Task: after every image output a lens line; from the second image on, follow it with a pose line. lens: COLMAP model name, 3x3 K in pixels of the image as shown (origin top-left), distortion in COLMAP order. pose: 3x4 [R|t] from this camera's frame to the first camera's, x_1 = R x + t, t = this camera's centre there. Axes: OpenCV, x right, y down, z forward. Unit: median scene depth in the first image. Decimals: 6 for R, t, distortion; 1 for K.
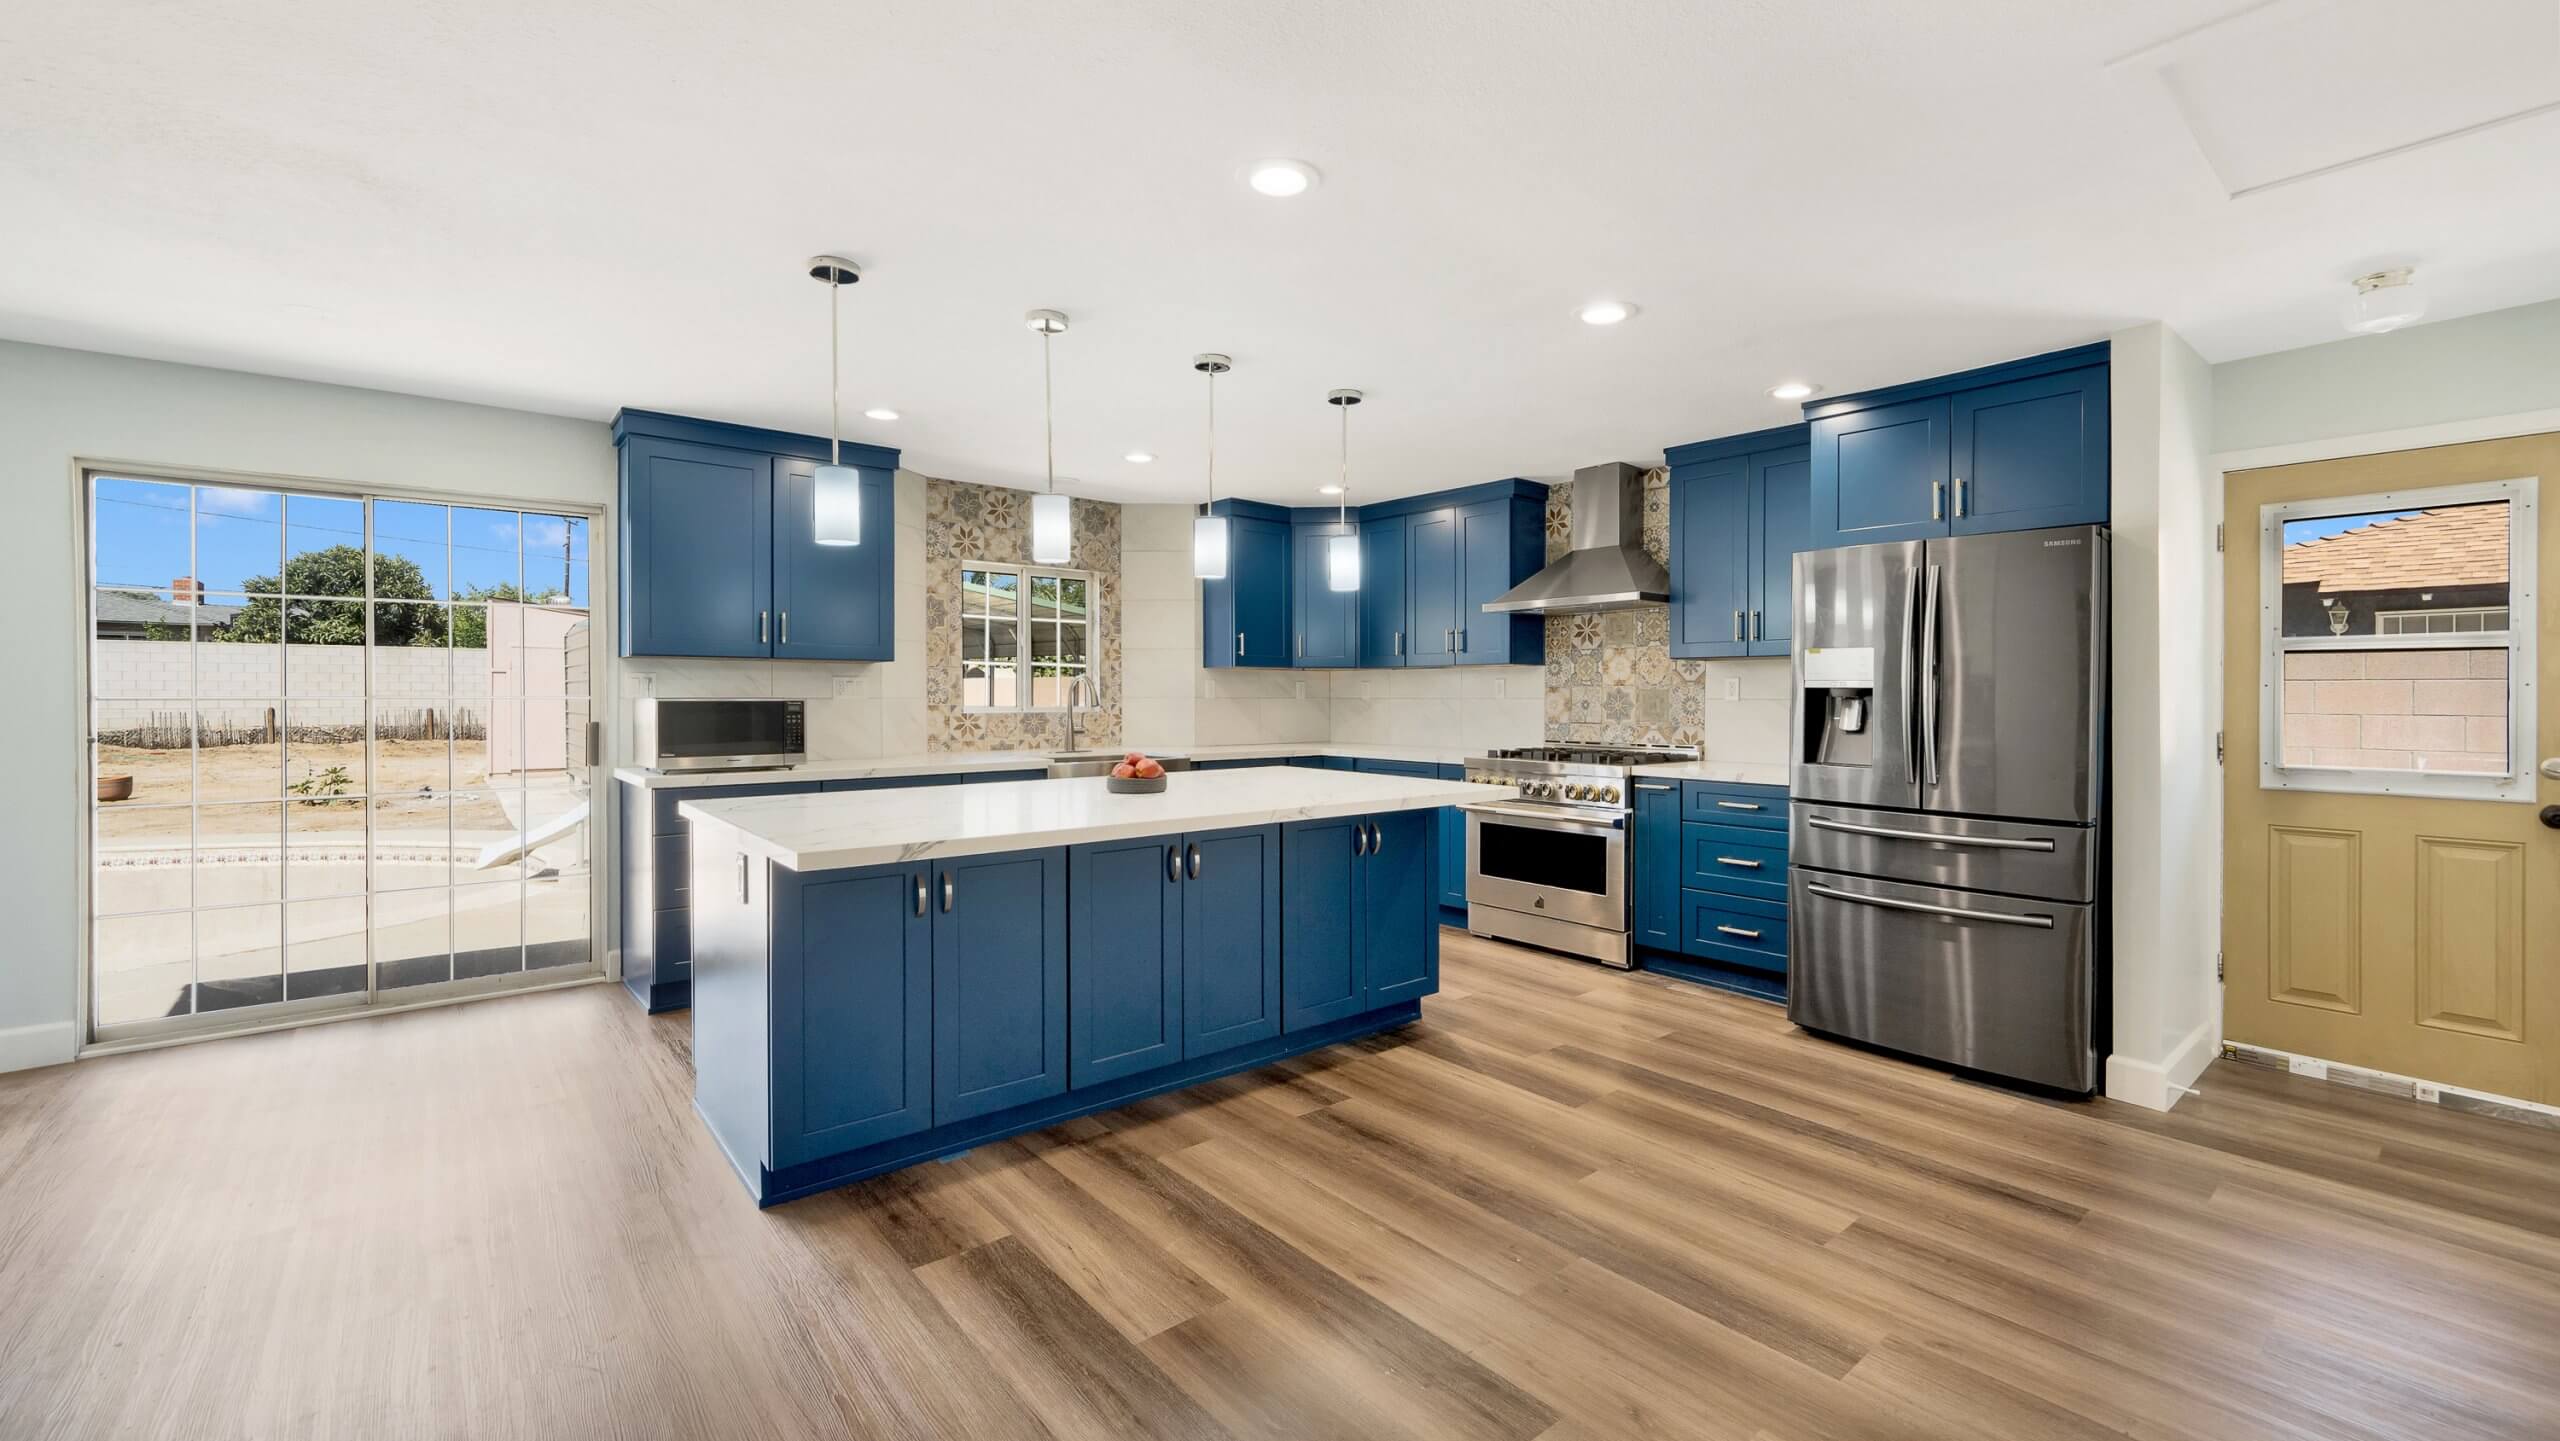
lens RADIAL K [[1062.5, 0, 1273.6], [0, 1062.5, 697.5], [0, 0, 1]] dist [0.001086, 0.000542]
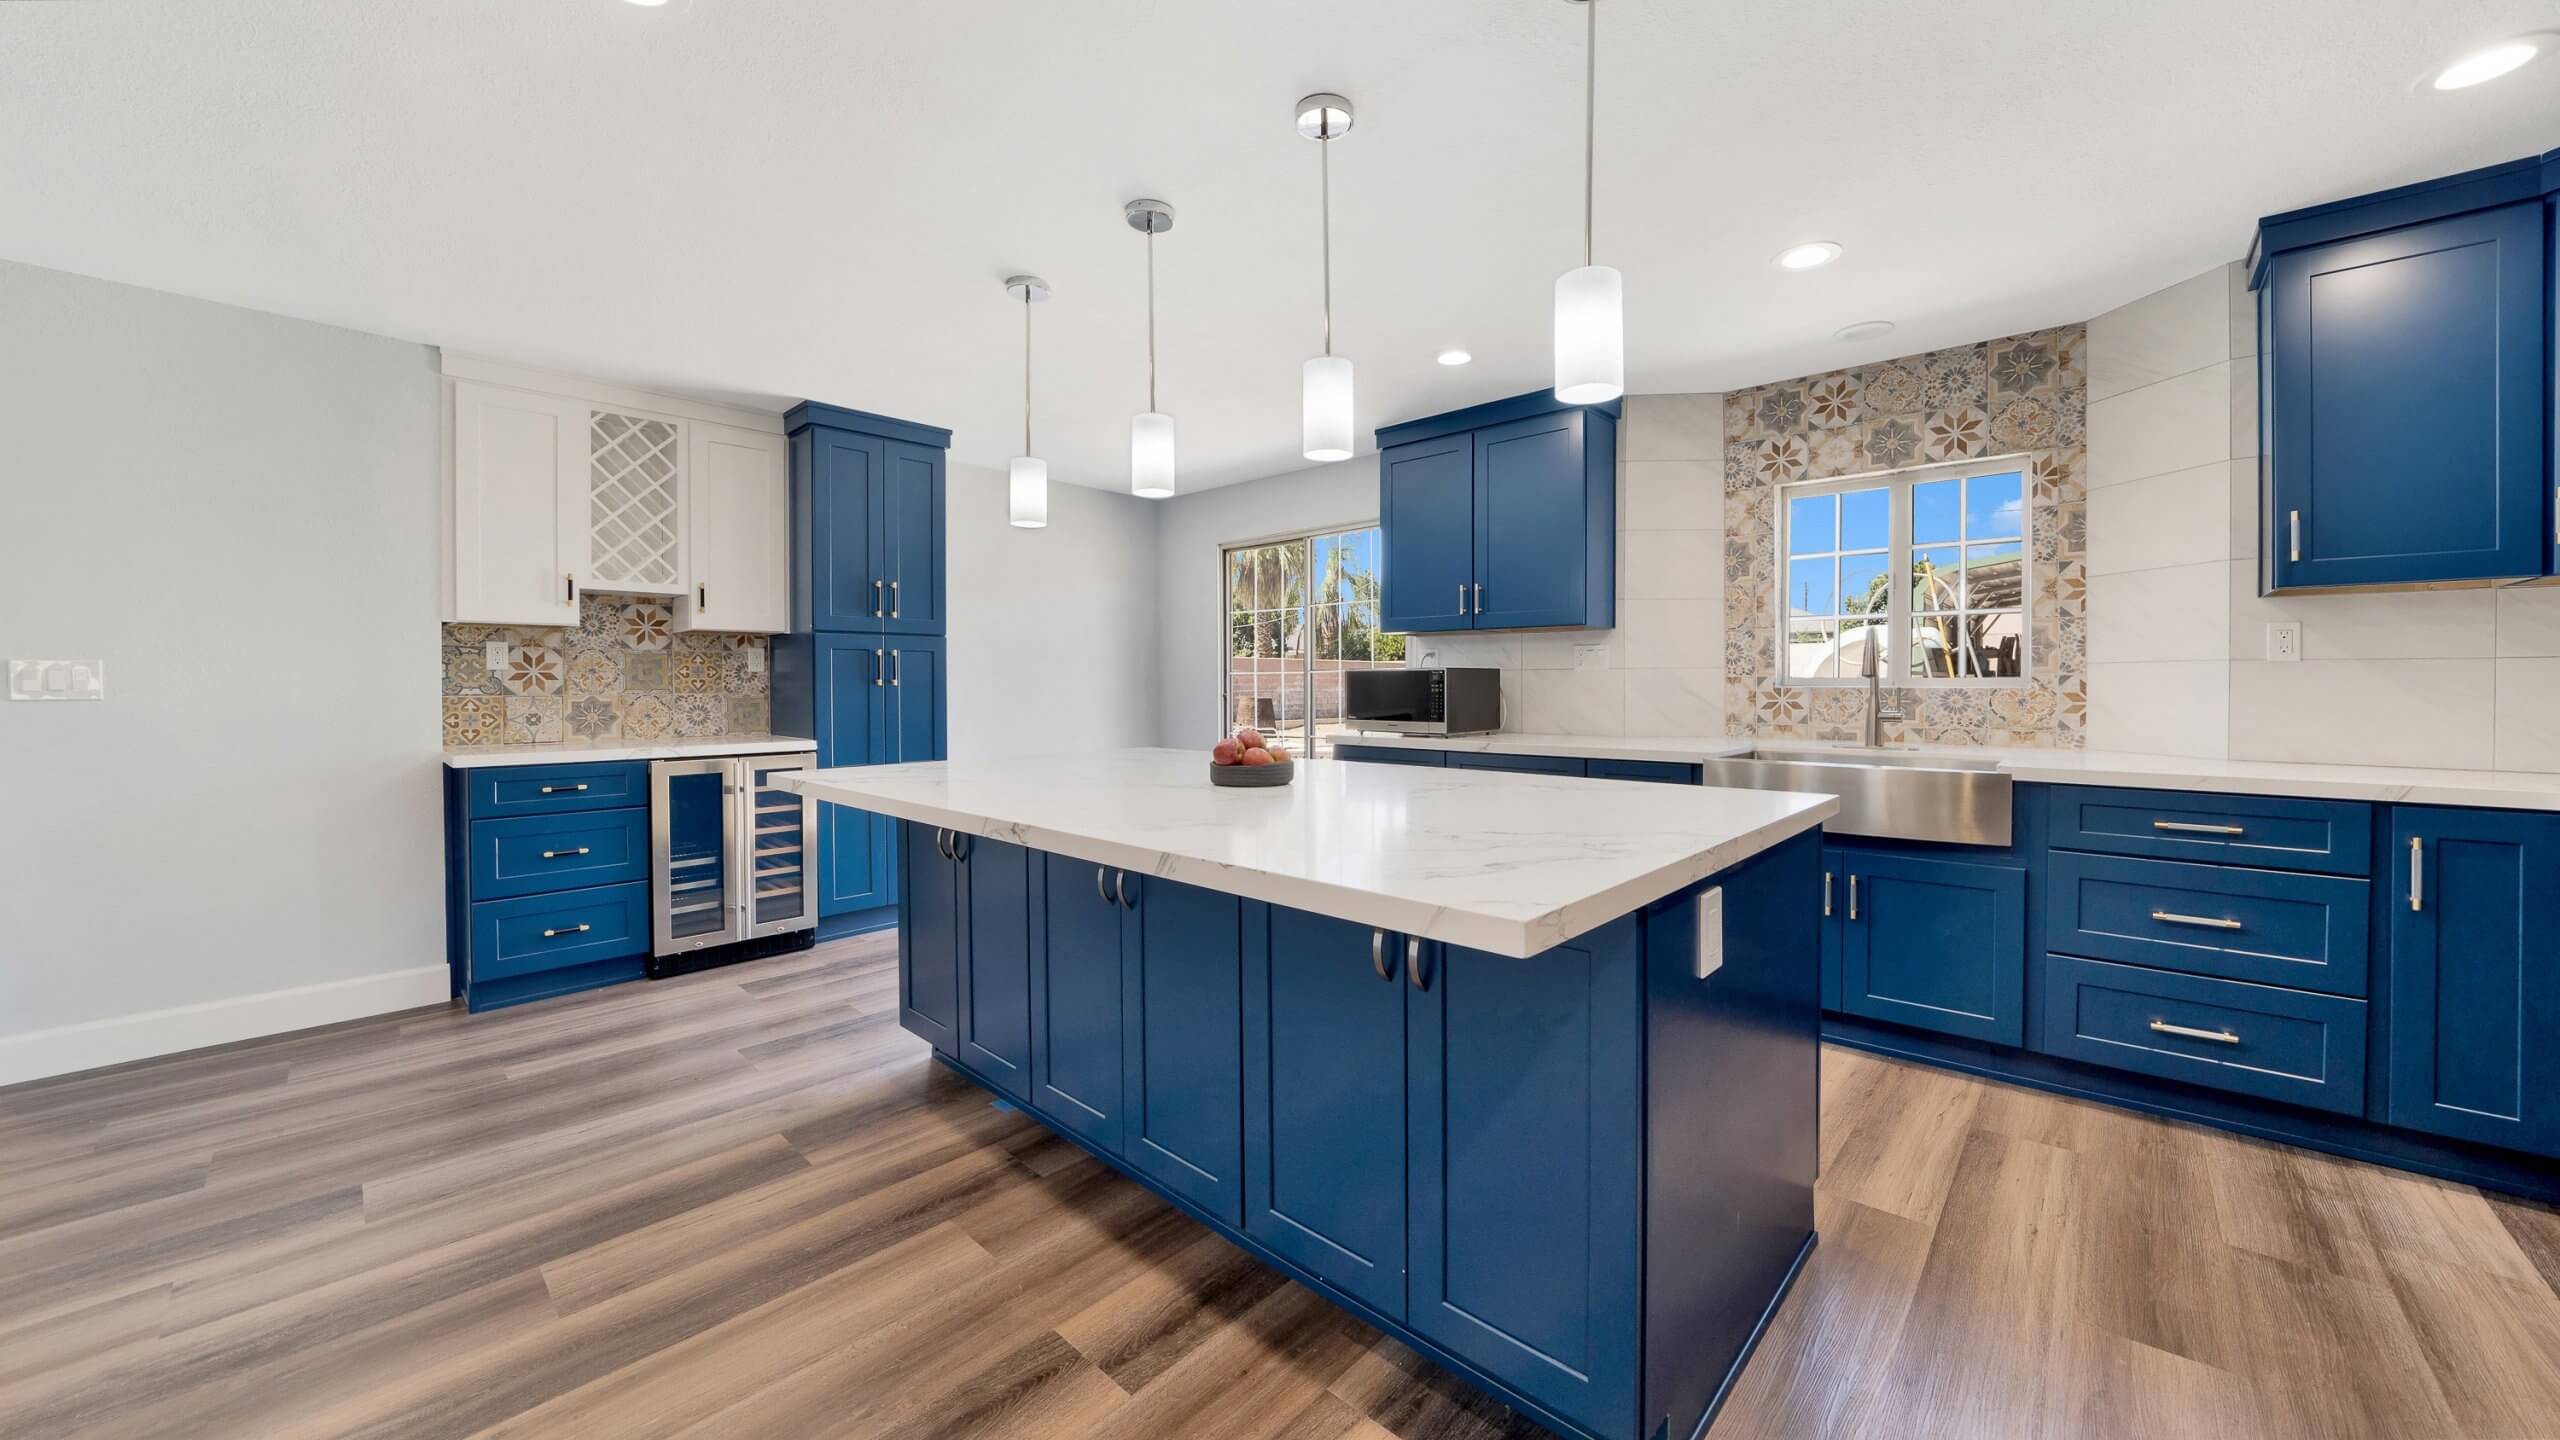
lens RADIAL K [[898.1, 0, 1289.4], [0, 898.1, 691.2], [0, 0, 1]] dist [-0.024121, 0.001136]
pose [[0.141708, 0.007580, -0.989880, 0.318061], [-0.001146, 0.999971, 0.007493, 0.014409], [0.989908, 0.000072, 0.141712, 0.625386]]
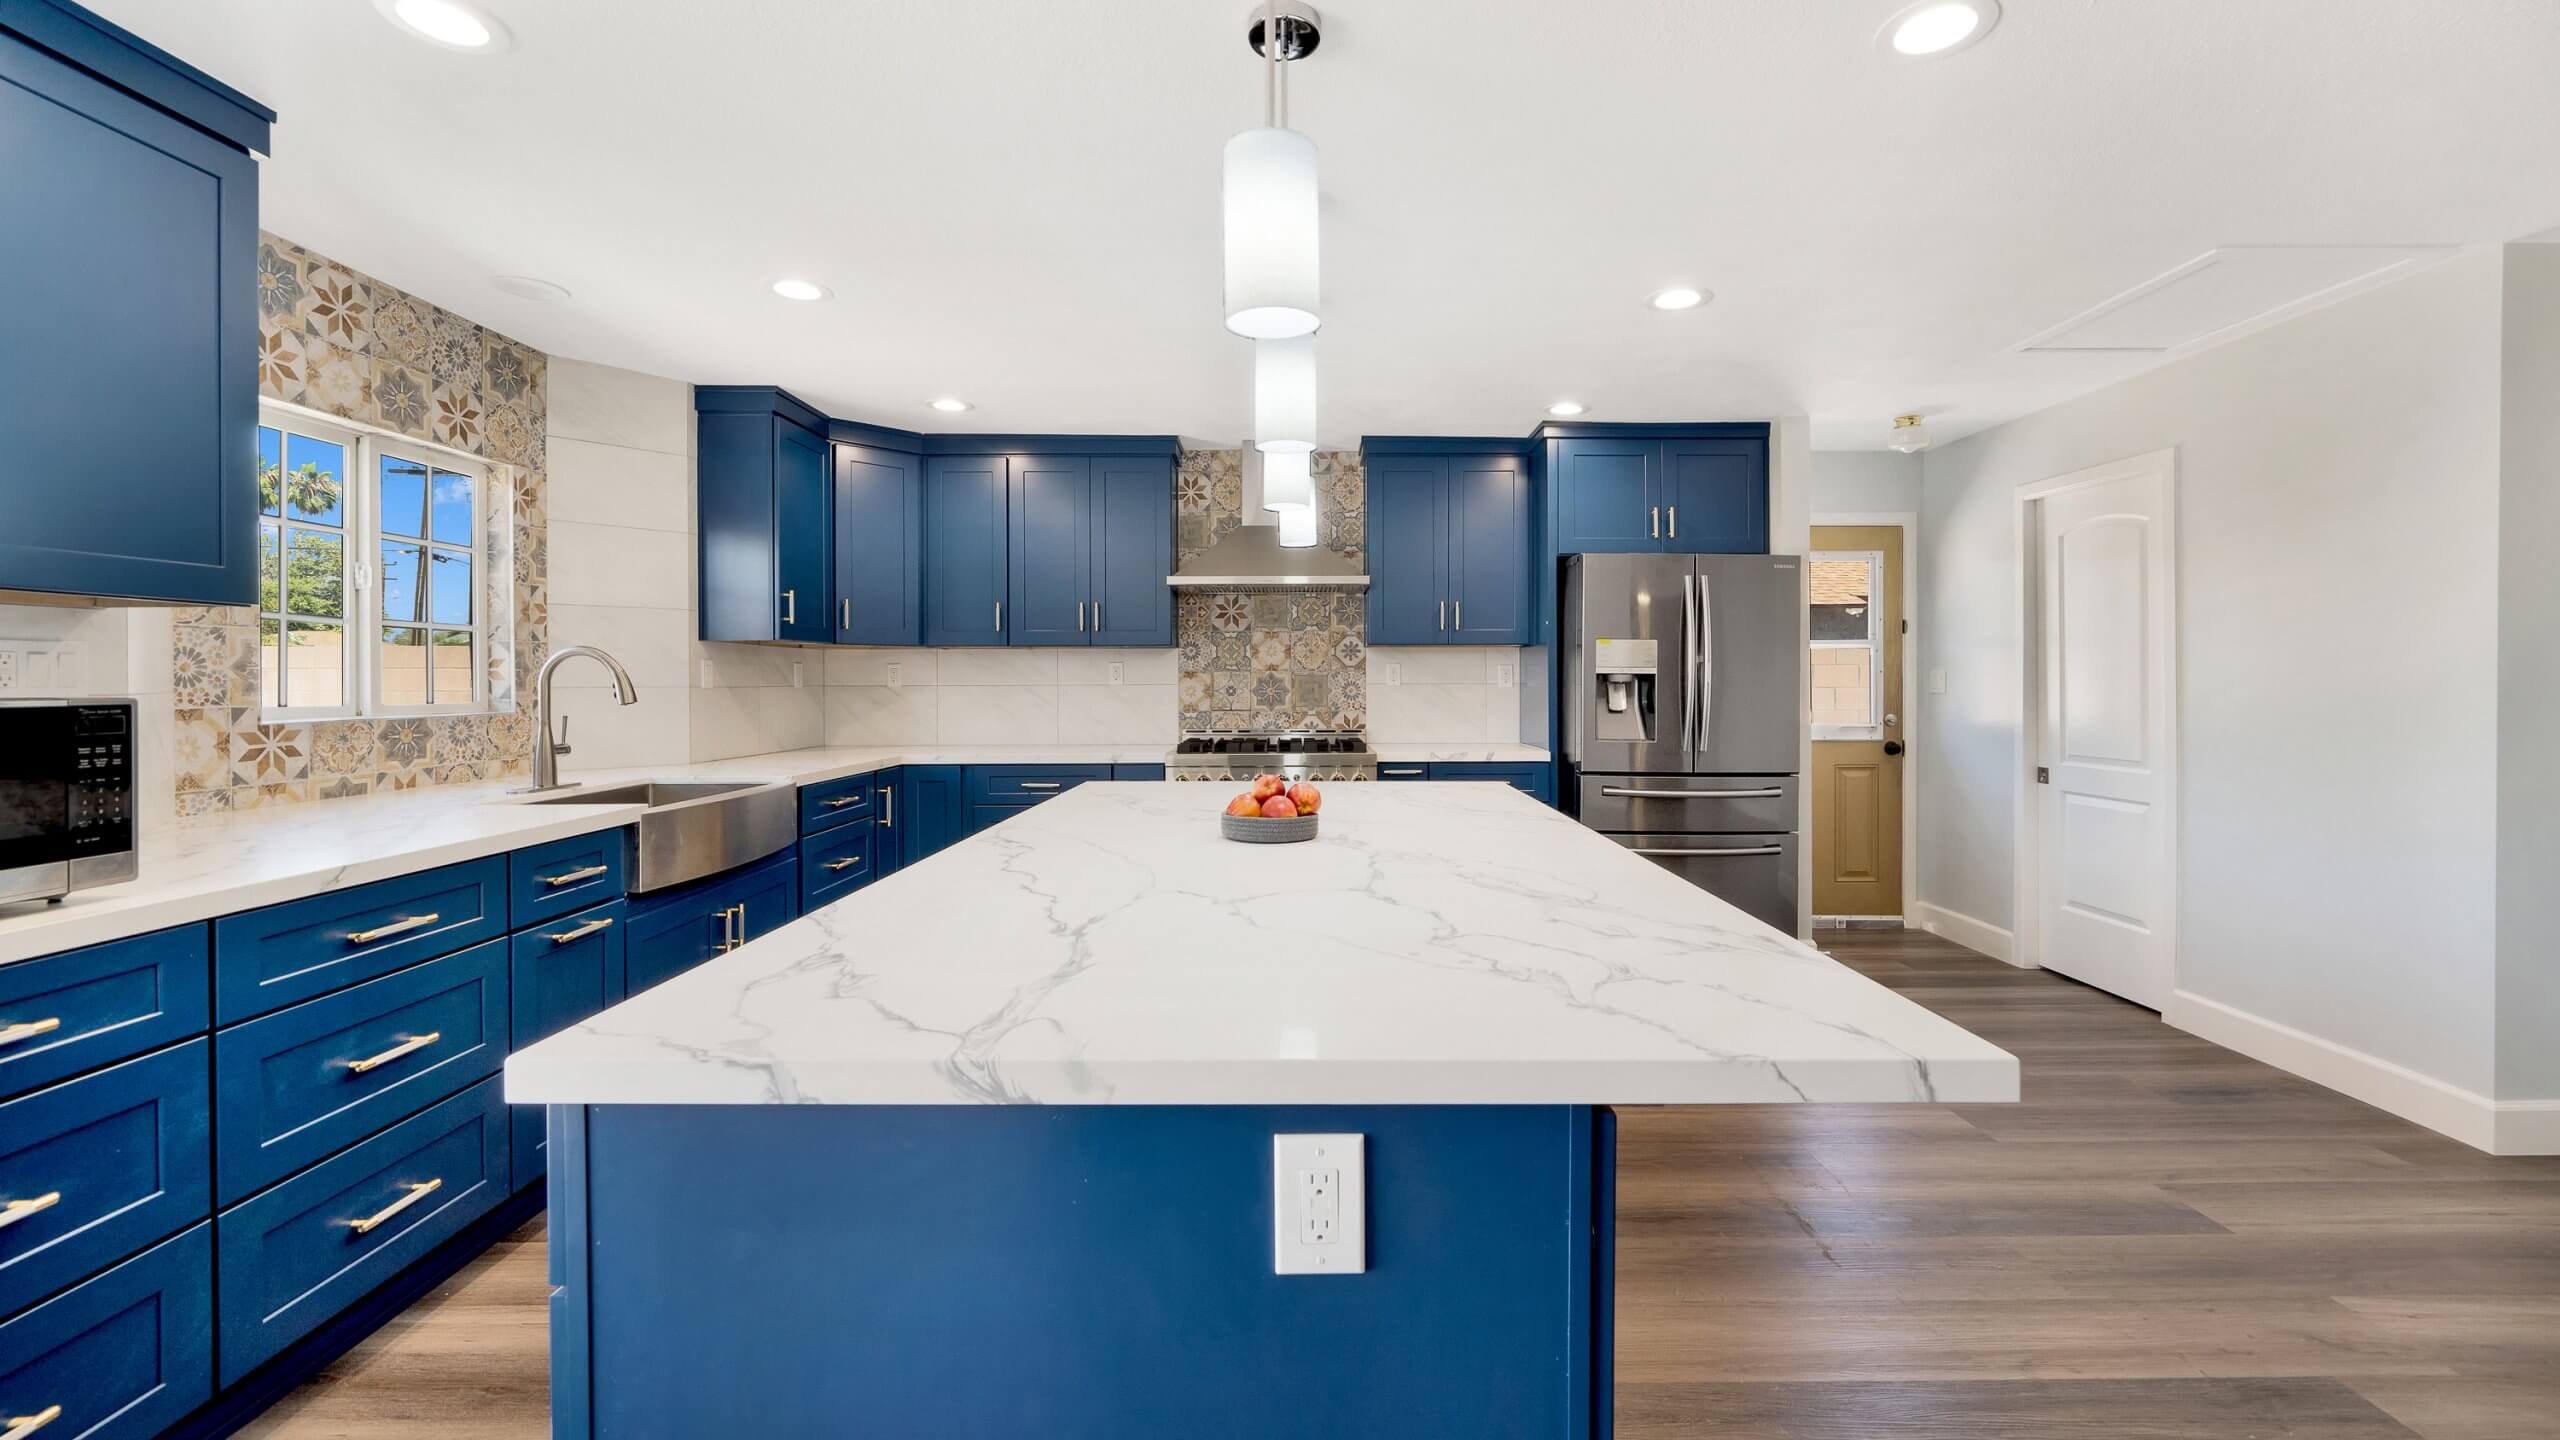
lens RADIAL K [[1021.8, 0, 1297.8], [0, 1021.8, 687.0], [0, 0, 1]] dist [-0.010523, 0.003630]
pose [[0.628862, -0.008648, 0.777469, -0.388048], [0.005723, 0.999963, 0.006494, -0.002296], [-0.777496, 0.000365, 0.628888, 0.405505]]
